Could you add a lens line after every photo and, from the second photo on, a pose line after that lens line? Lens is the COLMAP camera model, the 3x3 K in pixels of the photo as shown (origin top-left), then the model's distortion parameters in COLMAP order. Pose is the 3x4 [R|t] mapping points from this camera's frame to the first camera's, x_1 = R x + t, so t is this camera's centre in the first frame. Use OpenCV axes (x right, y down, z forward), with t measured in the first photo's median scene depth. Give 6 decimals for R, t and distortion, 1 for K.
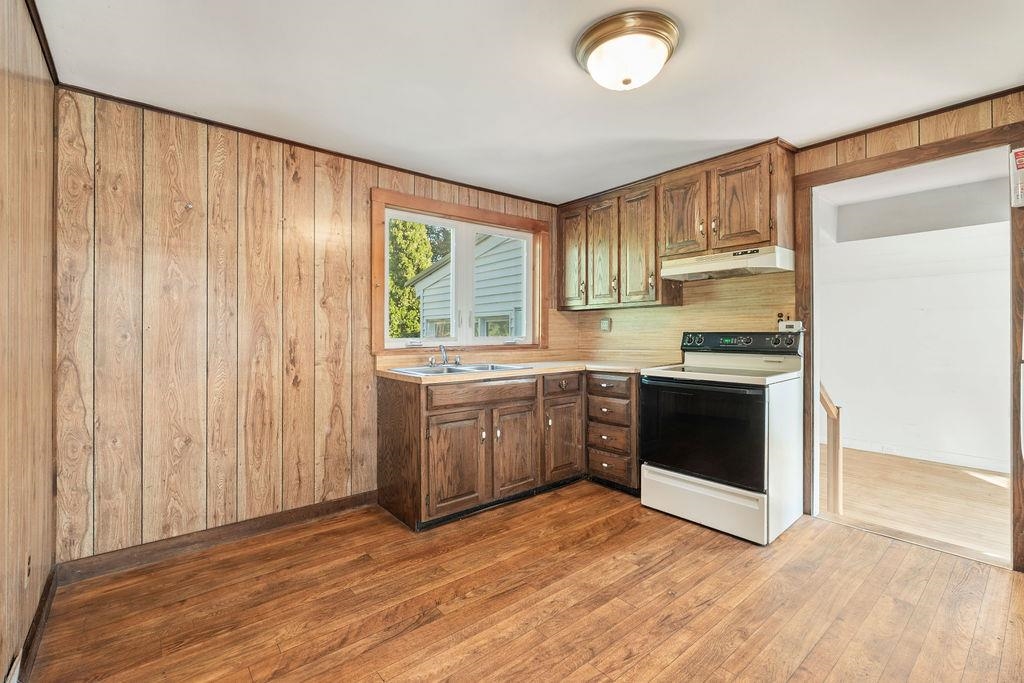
lens RADIAL K [[445.7, 0, 506.4], [0, 445.7, 334.3], [0, 0, 1]] dist [-0.010953, 0.000404]
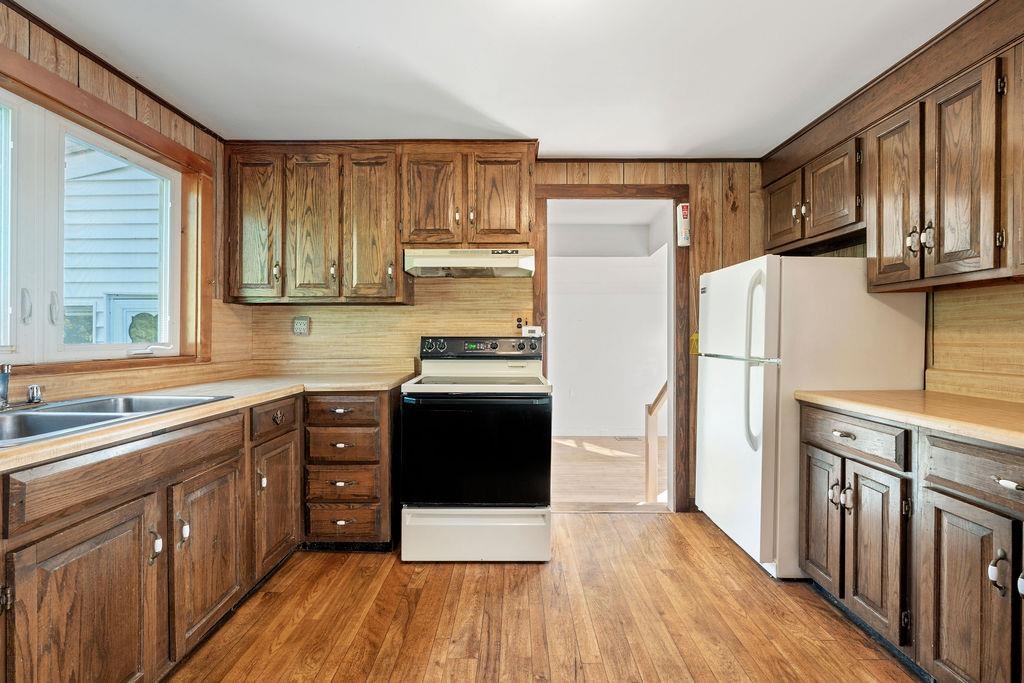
lens RADIAL K [[445.7, 0, 514.3], [0, 445.7, 340.3], [0, 0, 1]] dist [-0.010953, 0.000404]
pose [[0.635011, -0.000433, 0.772503, -0.156045], [-0.000479, 0.999999, 0.000954, 0.001400], [-0.772503, -0.000976, 0.635011, 0.349475]]
